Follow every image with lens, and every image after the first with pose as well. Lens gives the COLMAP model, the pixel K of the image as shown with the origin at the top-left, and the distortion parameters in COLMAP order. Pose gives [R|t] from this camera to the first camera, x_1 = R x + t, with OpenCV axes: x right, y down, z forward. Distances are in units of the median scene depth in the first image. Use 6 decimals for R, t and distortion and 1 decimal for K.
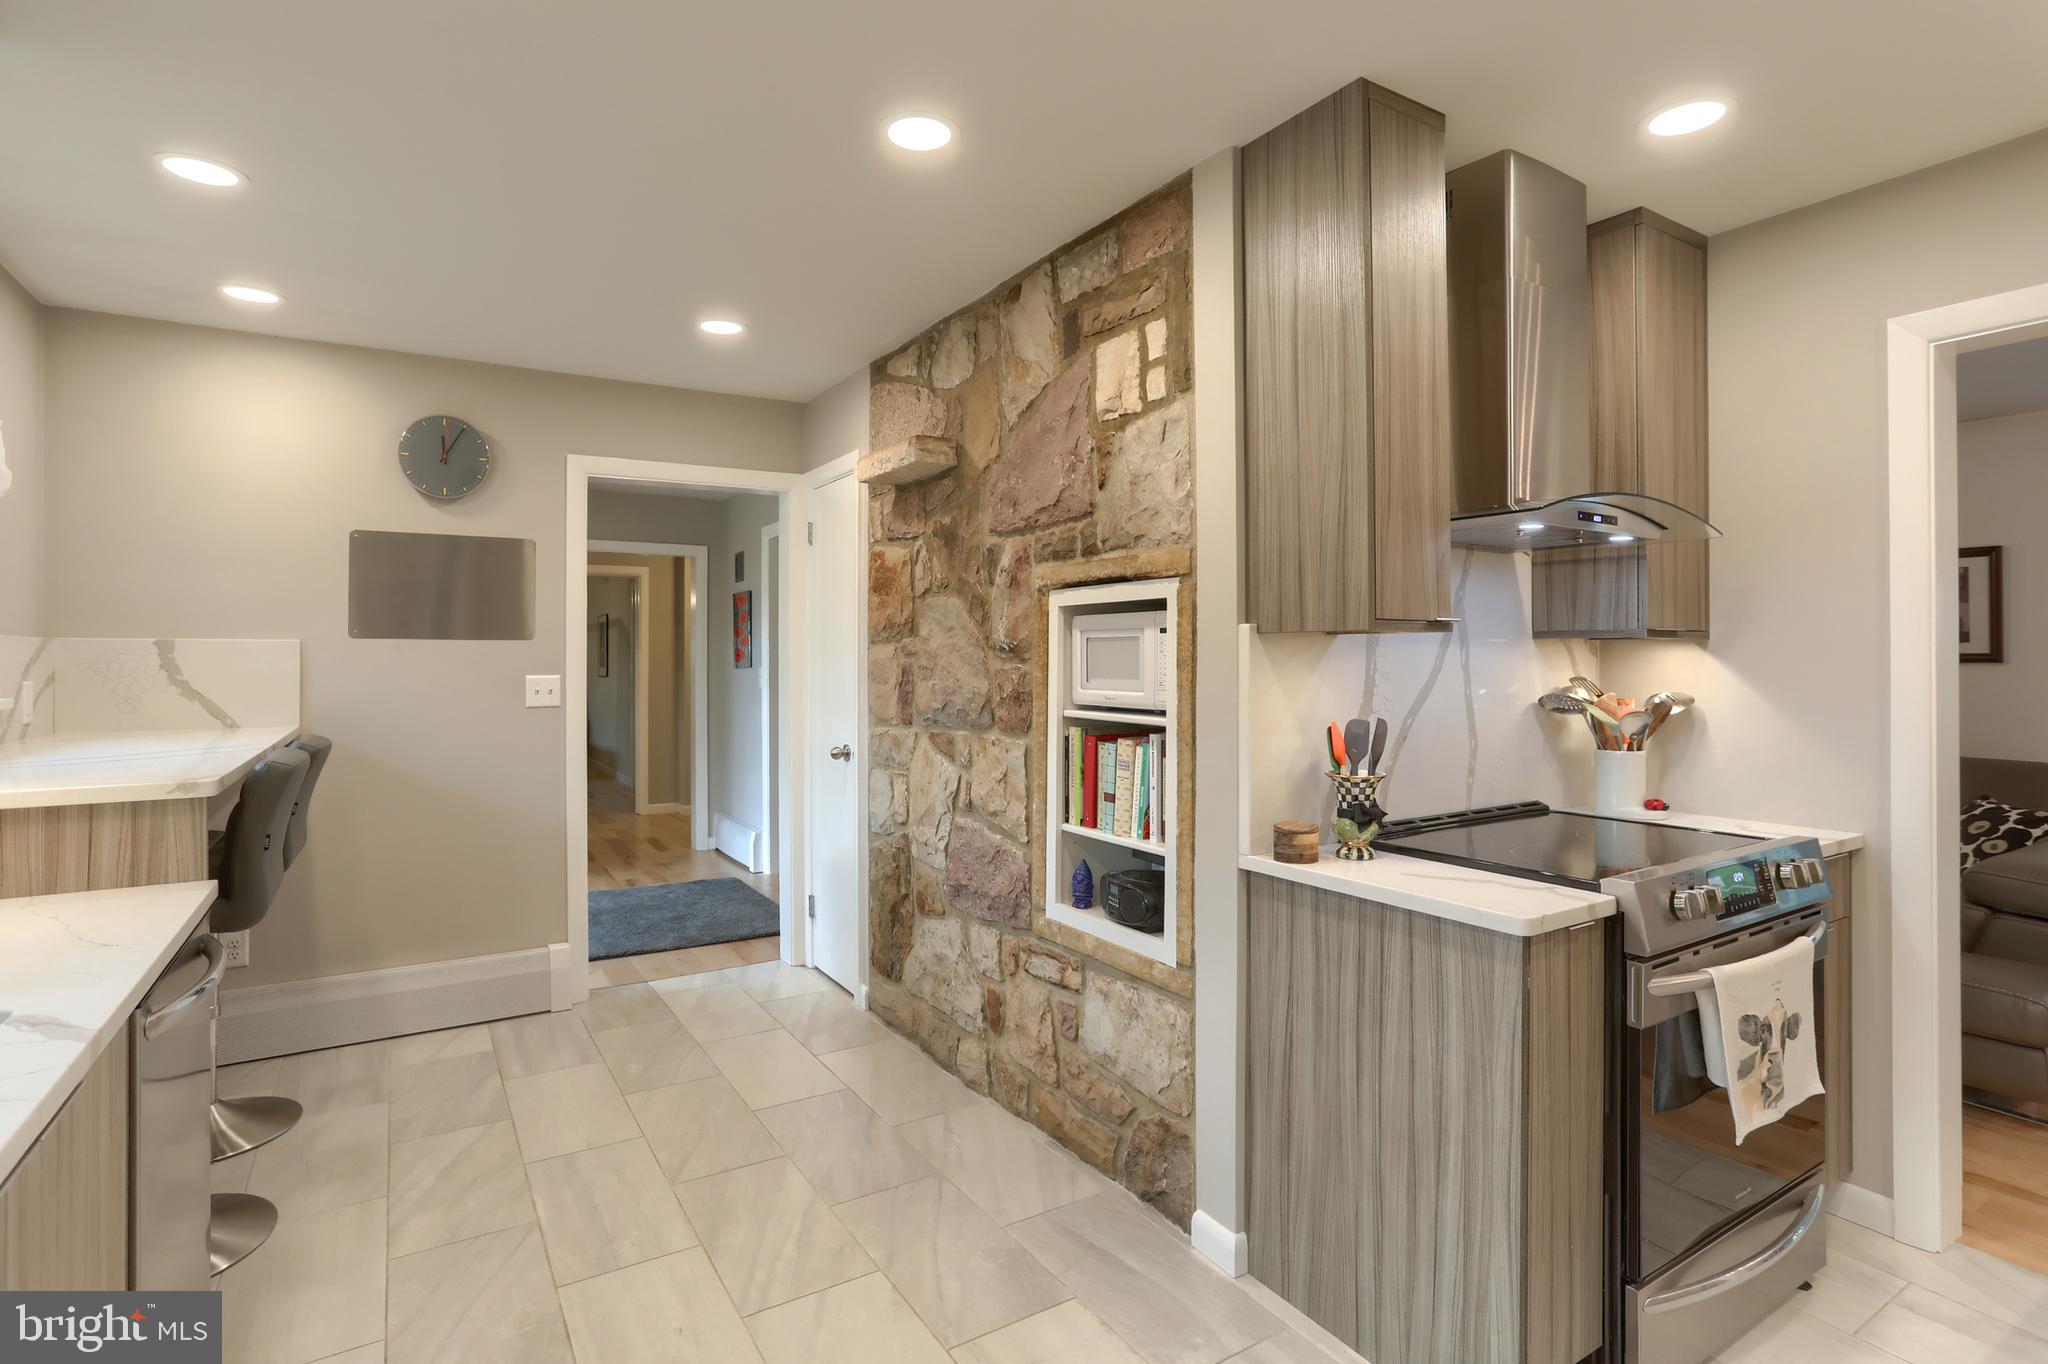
lens RADIAL K [[1014.2, 0, 1017.0], [0, 1014.2, 661.9], [0, 0, 1]] dist [-0.057923, 0.022528]
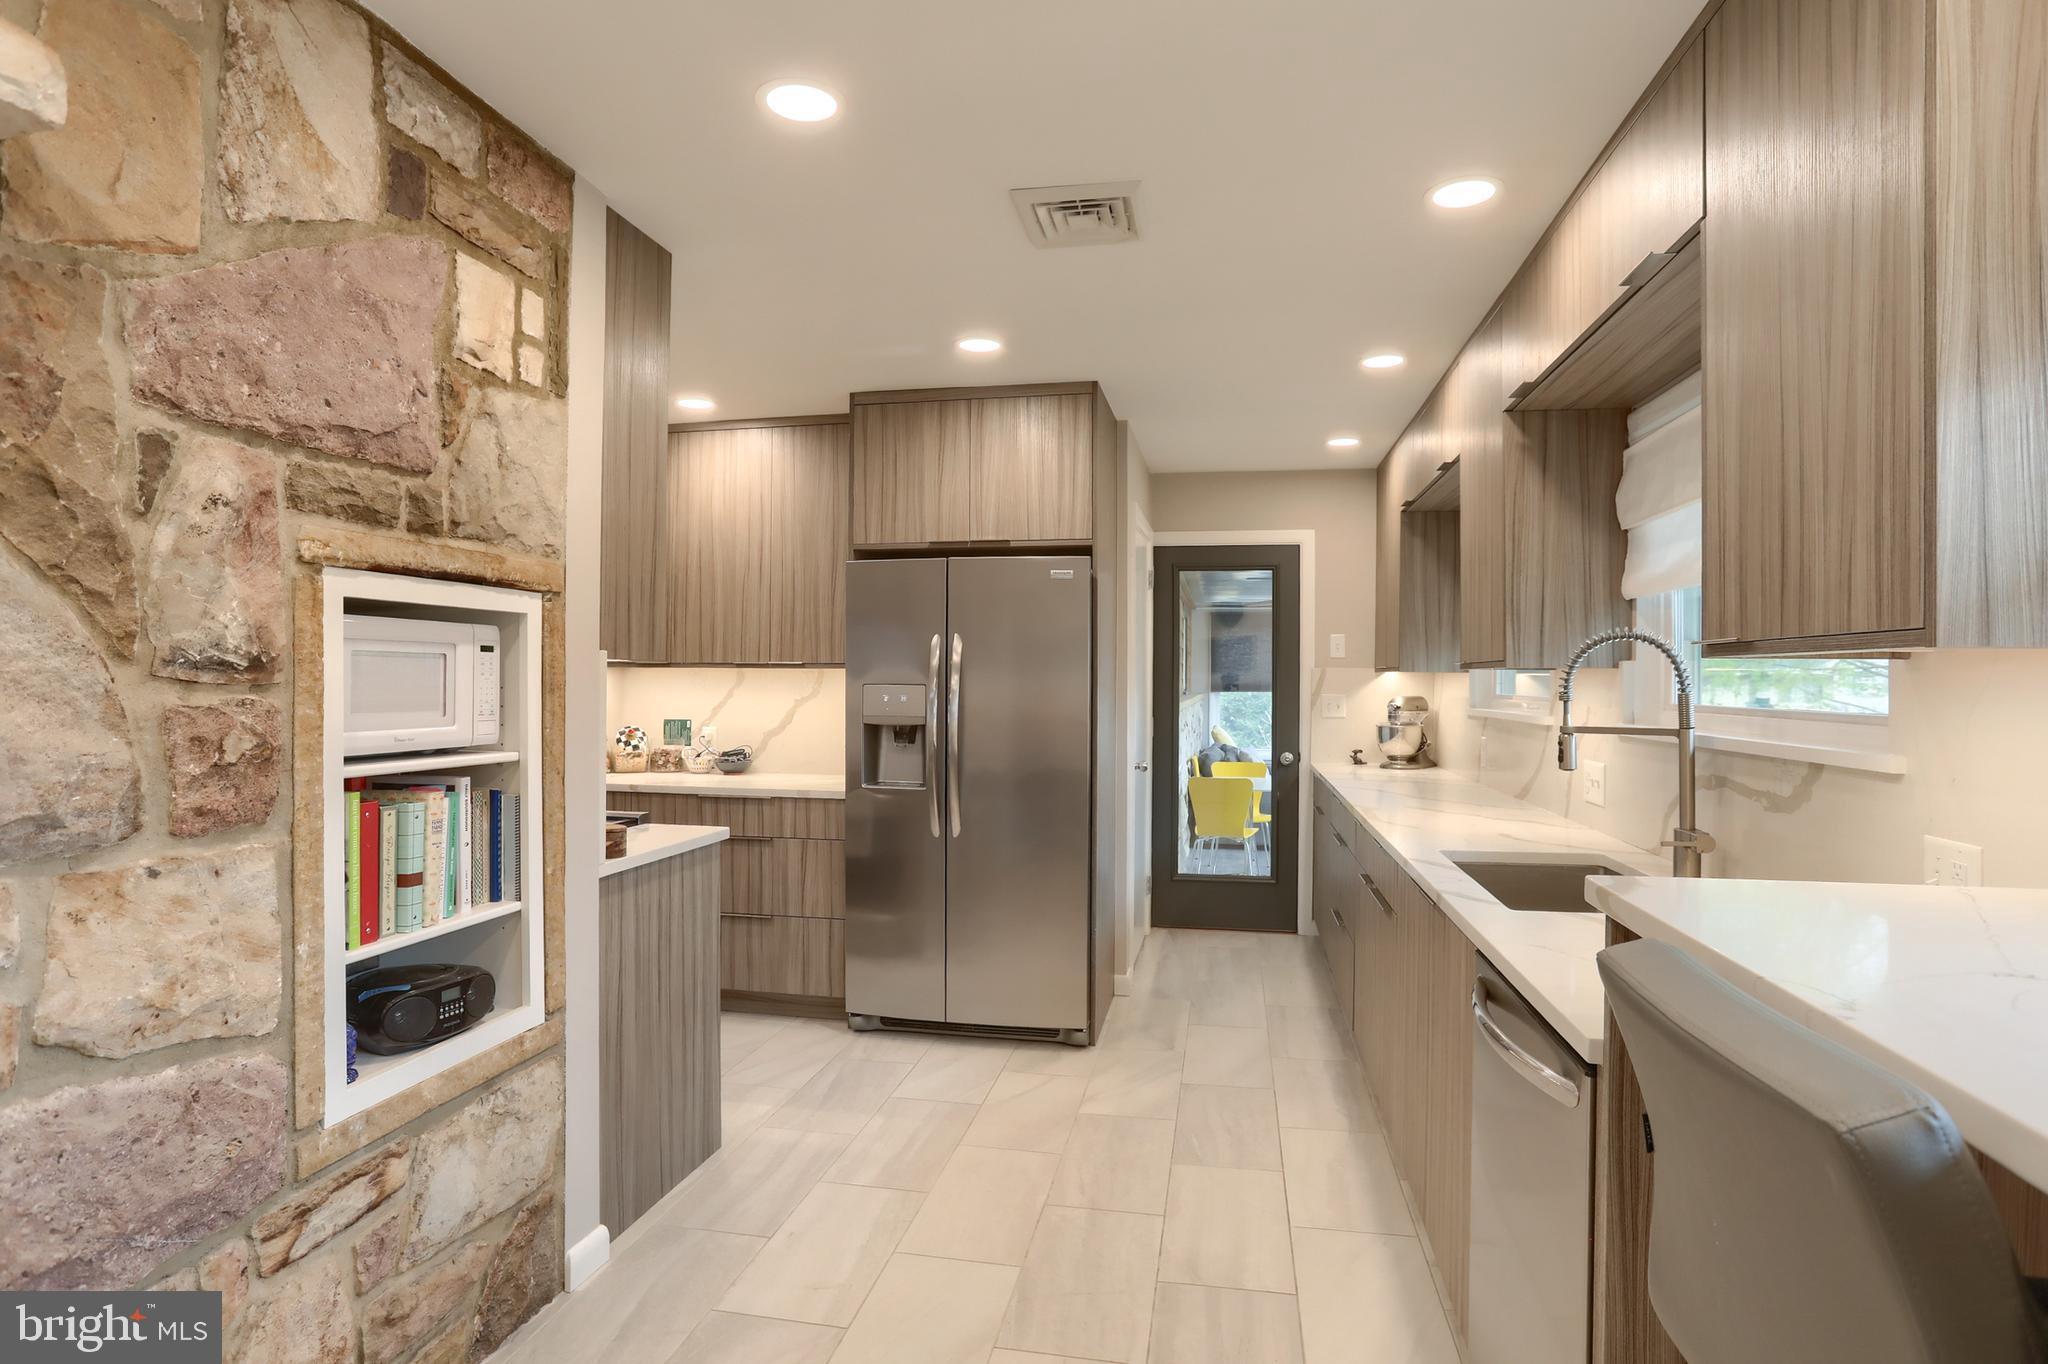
lens RADIAL K [[1037.5, 0, 1040.6], [0, 1037.5, 686.2], [0, 0, 1]] dist [-0.060921, 0.030561]
pose [[-0.741627, -0.010393, 0.670732, -0.725066], [-0.005466, 0.999940, 0.009450, -0.010327], [-0.670790, 0.003342, -0.741639, 1.267181]]
